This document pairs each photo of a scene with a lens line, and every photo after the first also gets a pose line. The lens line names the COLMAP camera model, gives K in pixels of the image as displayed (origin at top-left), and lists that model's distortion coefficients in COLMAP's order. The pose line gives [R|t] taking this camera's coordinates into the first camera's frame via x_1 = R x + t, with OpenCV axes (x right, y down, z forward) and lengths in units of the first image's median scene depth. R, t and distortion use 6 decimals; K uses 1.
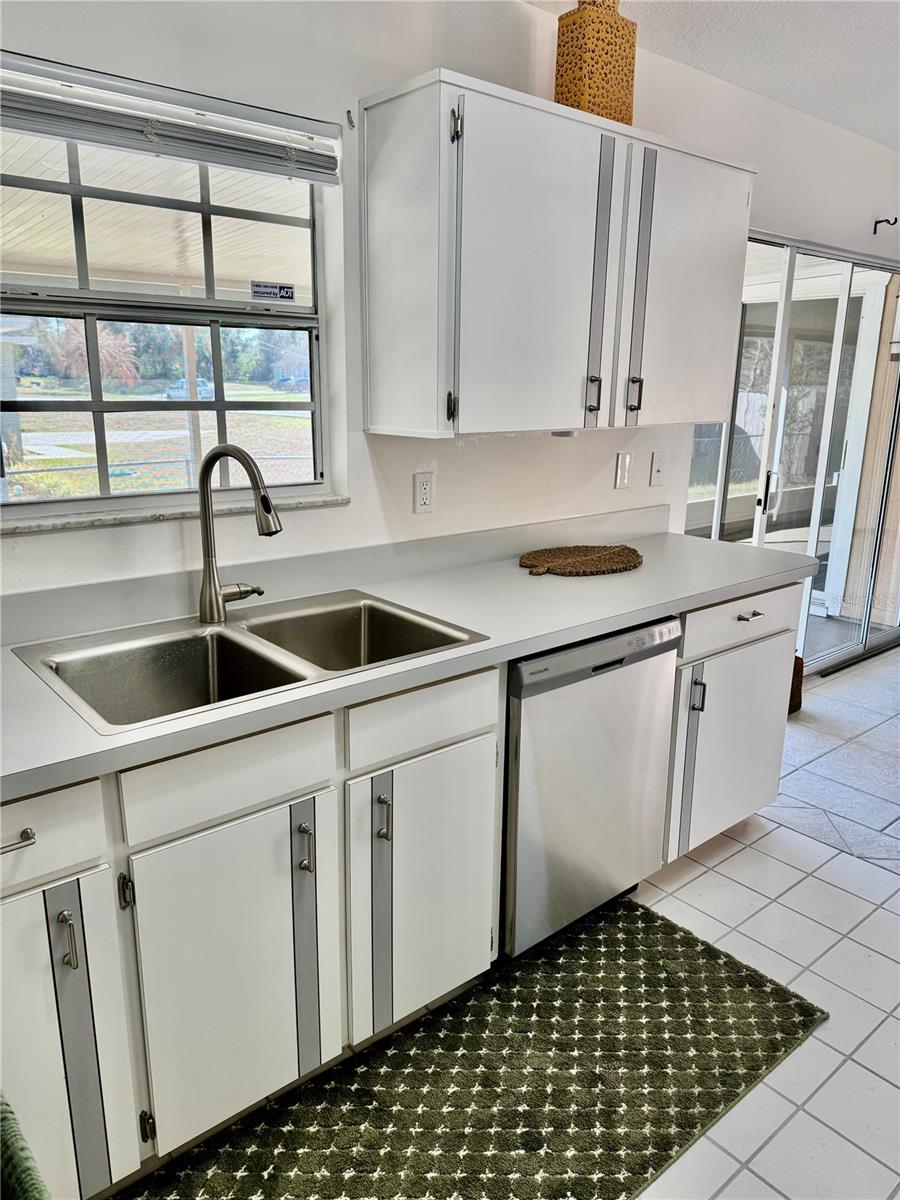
lens RADIAL K [[846.0, 0, 453.4], [0, 846.0, 603.0], [0, 0, 1]] dist [0.023374, -0.020278]
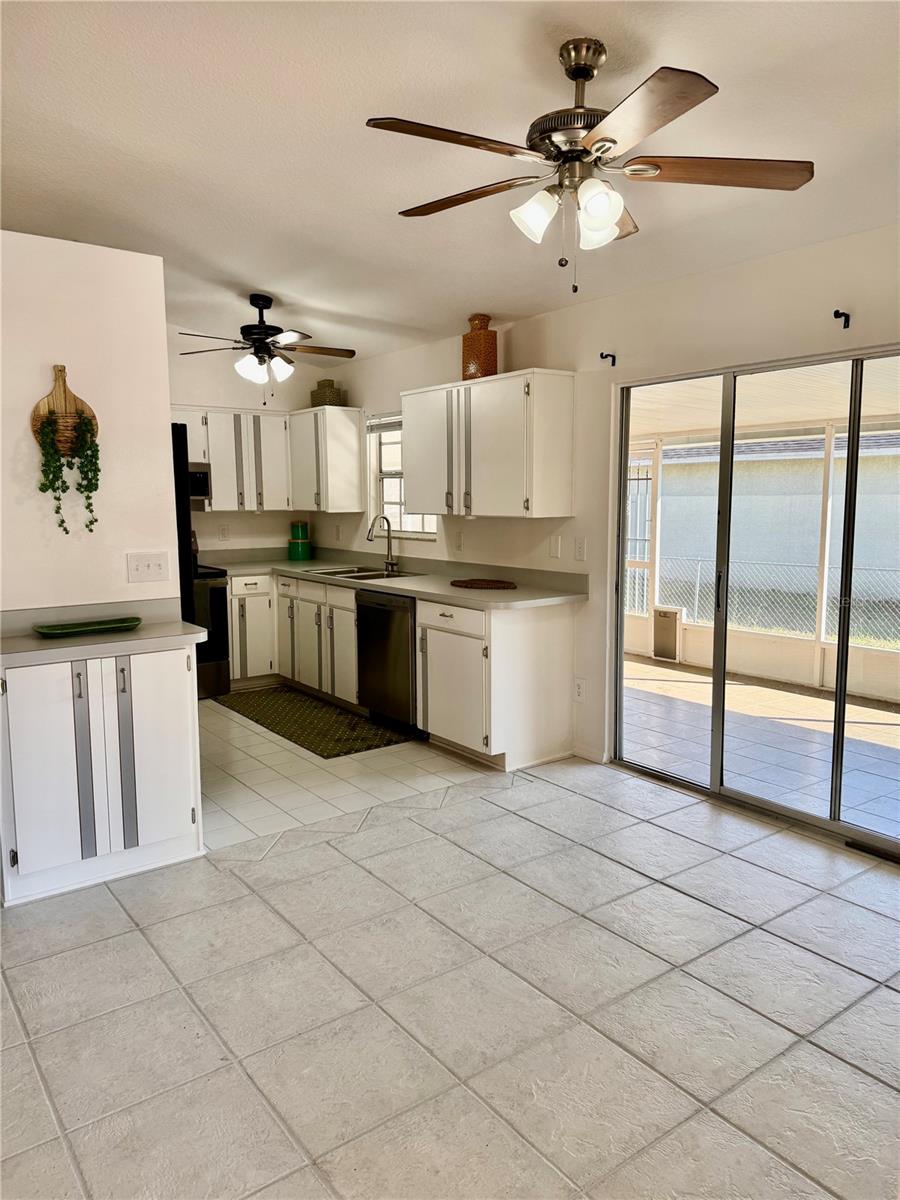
lens RADIAL K [[846.0, 0, 458.6], [0, 846.0, 593.0], [0, 0, 1]] dist [0.023374, -0.020278]
pose [[-0.046607, 0.111819, -0.992635, 2.885865], [-0.250980, 0.960527, 0.119986, -0.345138], [0.966870, 0.254724, -0.016703, 1.370776]]
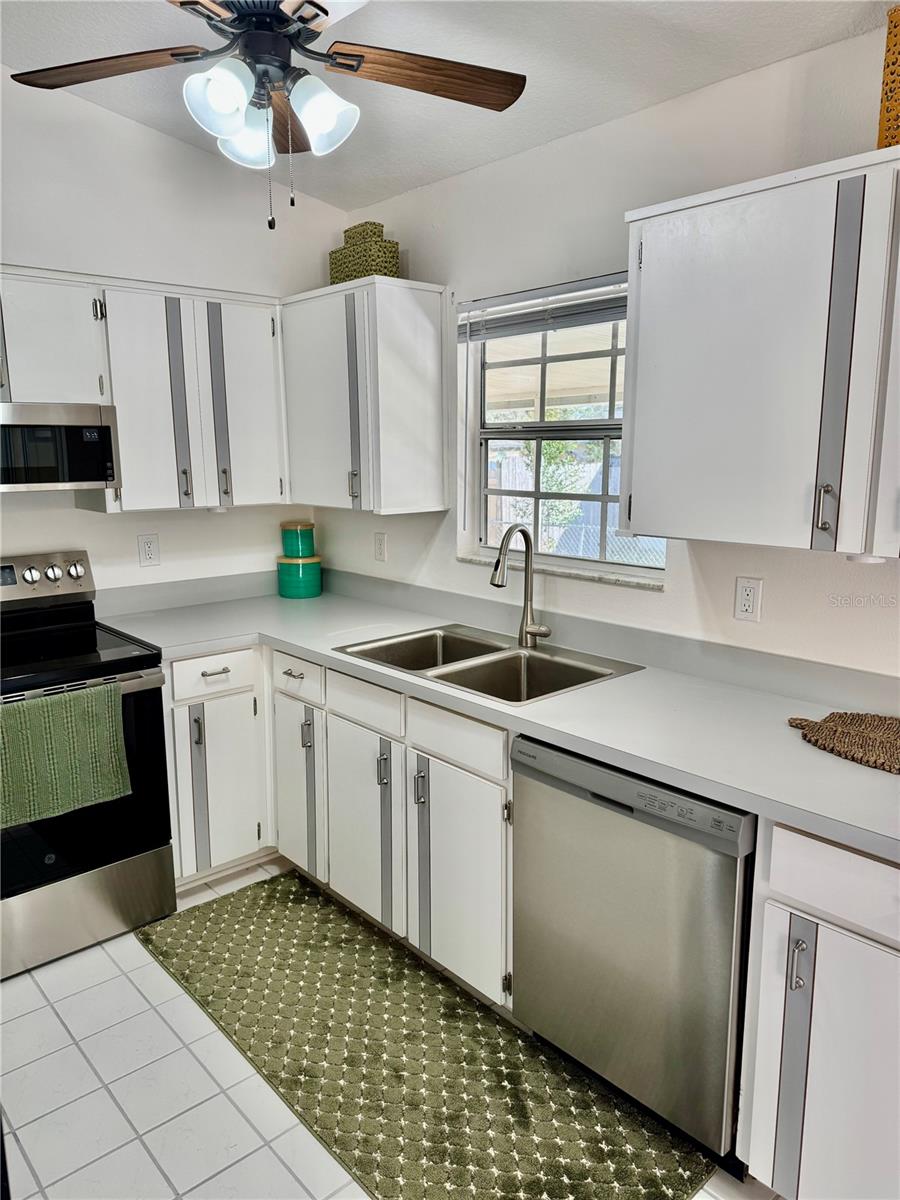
lens RADIAL K [[846.0, 0, 445.3], [0, 846.0, 602.2], [0, 0, 1]] dist [0.023374, -0.020278]
pose [[0.027917, 0.178101, -0.983616, 1.115013], [-0.251322, 0.953642, 0.165540, -0.253181], [0.967501, 0.242583, 0.071383, 0.781209]]
